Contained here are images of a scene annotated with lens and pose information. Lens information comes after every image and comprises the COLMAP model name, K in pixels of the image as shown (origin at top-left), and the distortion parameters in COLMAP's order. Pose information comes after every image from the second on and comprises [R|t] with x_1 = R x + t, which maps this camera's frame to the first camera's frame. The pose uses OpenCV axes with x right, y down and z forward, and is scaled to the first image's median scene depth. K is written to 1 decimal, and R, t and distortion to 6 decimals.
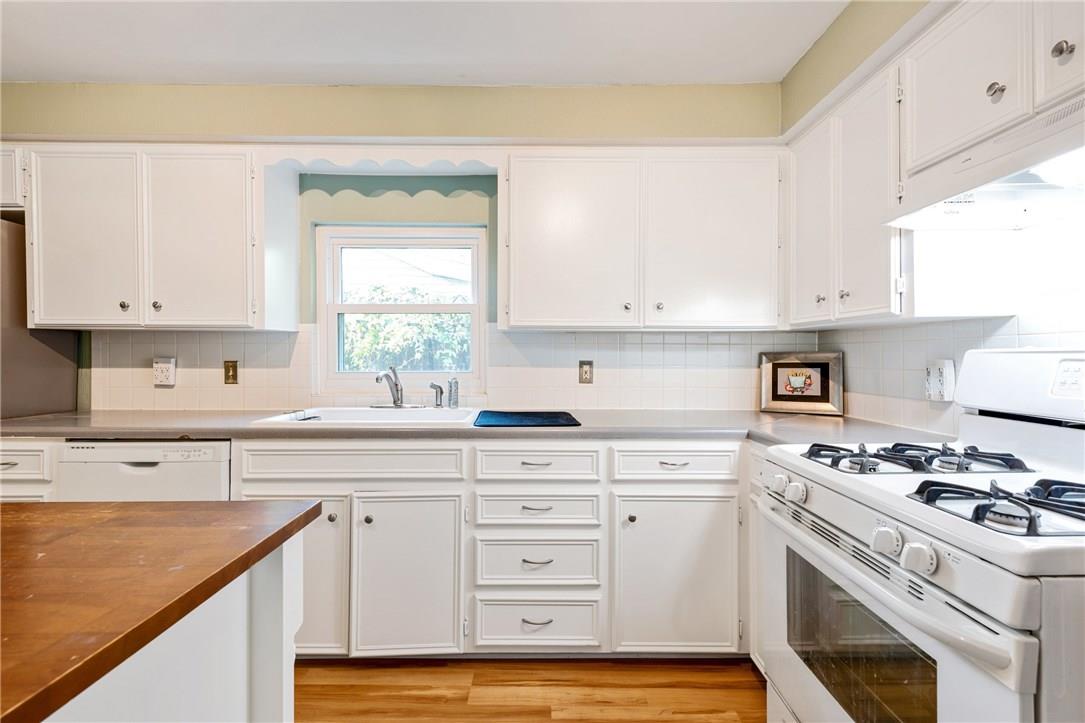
lens RADIAL K [[477.7, 0, 539.6], [0, 477.7, 355.1], [0, 0, 1]] dist [0.022639, -0.011566]
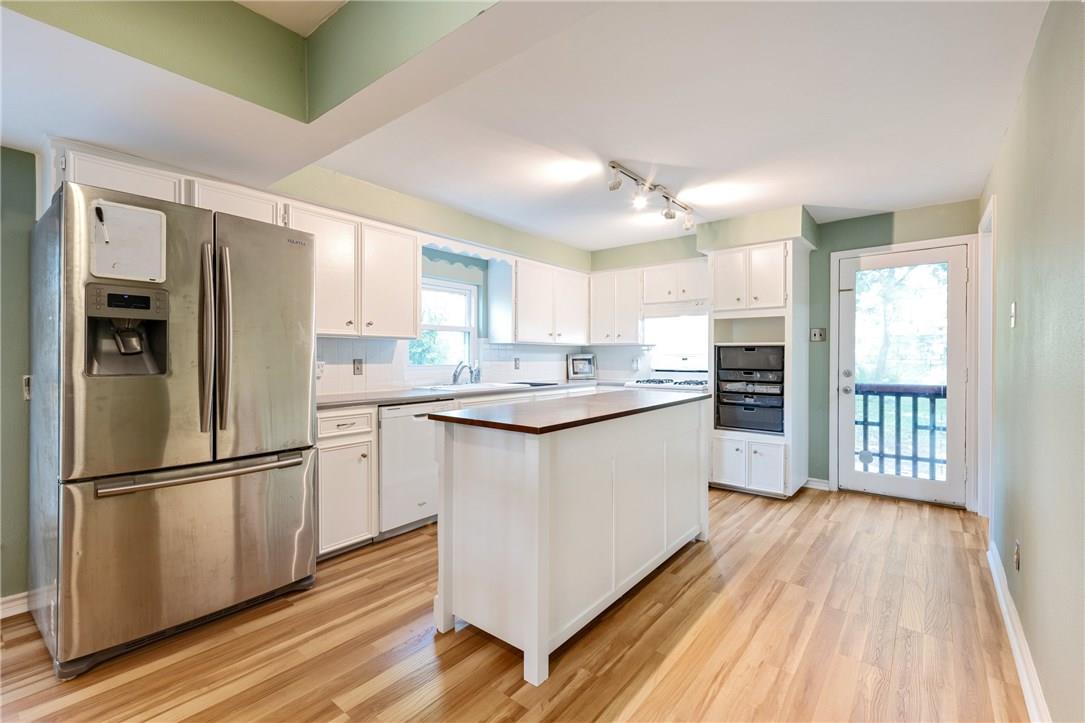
lens RADIAL K [[477.7, 0, 539.6], [0, 477.7, 355.1], [0, 0, 1]] dist [0.022639, -0.011566]
pose [[0.625768, 0.001113, 0.780009, -1.617110], [-0.000511, 0.999999, -0.001017, 0.001533], [-0.780009, 0.000237, 0.625768, -0.392133]]
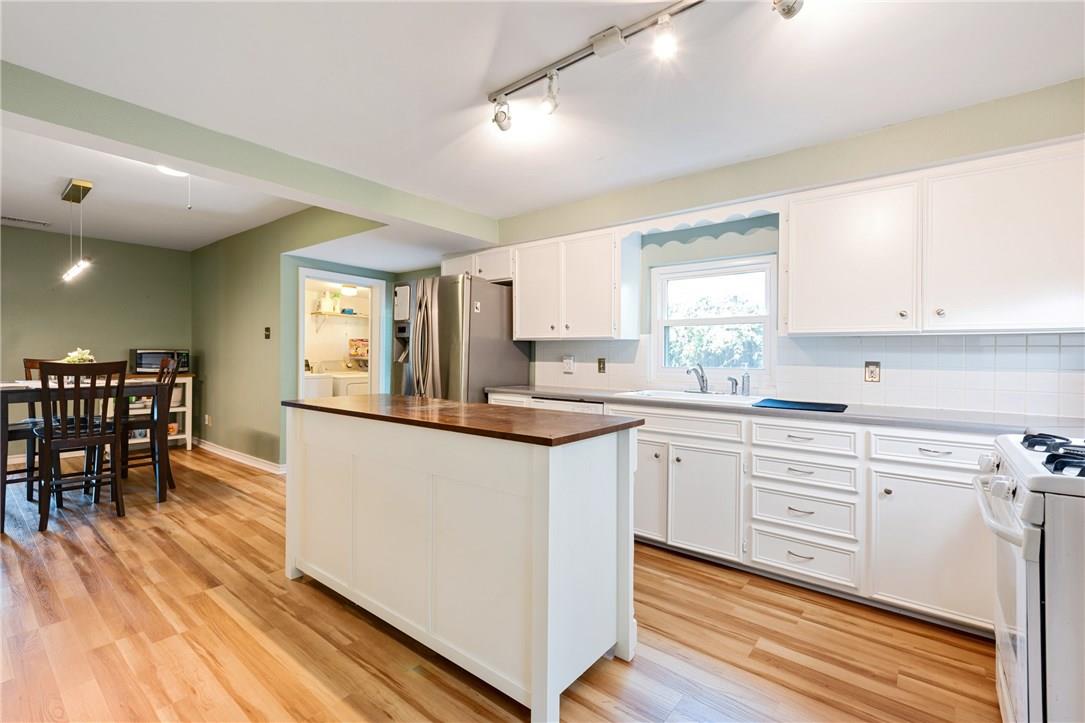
lens RADIAL K [[477.7, 0, 539.6], [0, 477.7, 355.1], [0, 0, 1]] dist [0.022639, -0.011566]
pose [[0.777657, 0.005735, -0.628663, 0.227570], [-0.006997, 0.999975, 0.000466, 0.001529], [0.628650, 0.004036, 0.777678, -0.421028]]
